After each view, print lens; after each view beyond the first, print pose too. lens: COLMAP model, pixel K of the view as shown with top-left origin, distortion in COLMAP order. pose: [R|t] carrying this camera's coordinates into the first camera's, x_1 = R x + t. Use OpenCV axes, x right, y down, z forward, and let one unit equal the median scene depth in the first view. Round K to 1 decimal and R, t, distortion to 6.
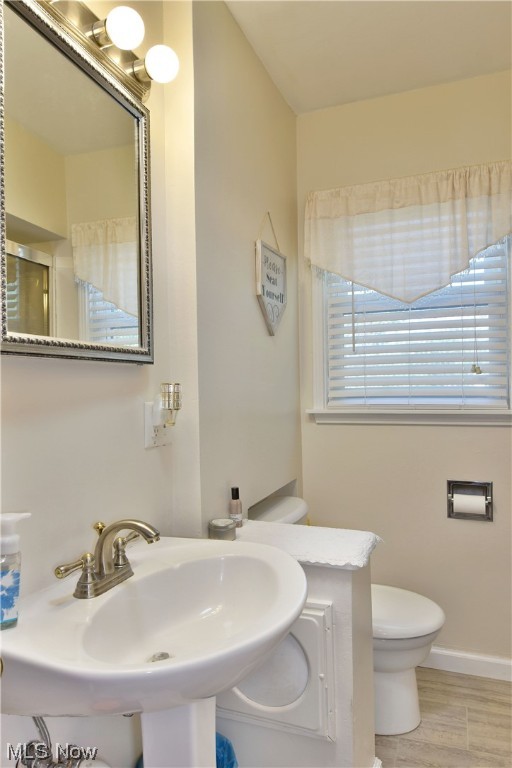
lens RADIAL K [[459.1, 0, 253.9], [0, 459.1, 377.3], [0, 0, 1]] dist [-0.010883, -0.001765]
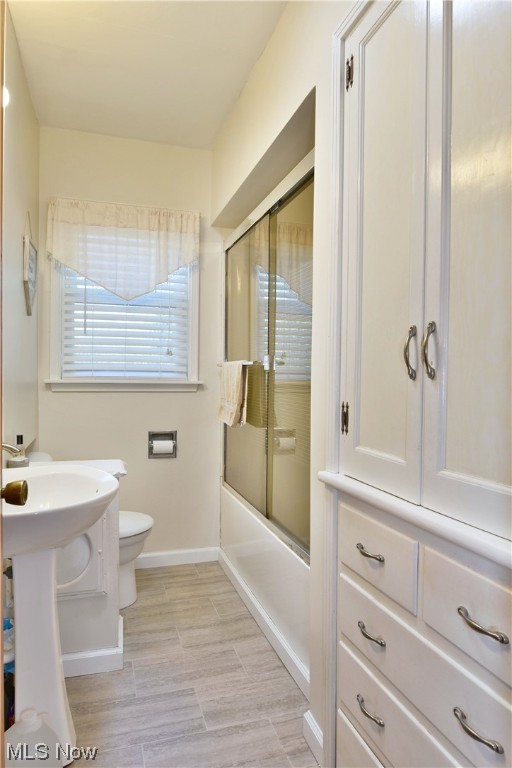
lens RADIAL K [[495.5, 0, 255.5], [0, 495.5, 384.1], [0, 0, 1]] dist [-0.009048, -0.007082]
pose [[0.731631, 0.005857, 0.681675, -0.369932], [-0.025025, 0.999520, 0.018270, 0.046216], [-0.681241, -0.030425, 0.731427, -0.317473]]
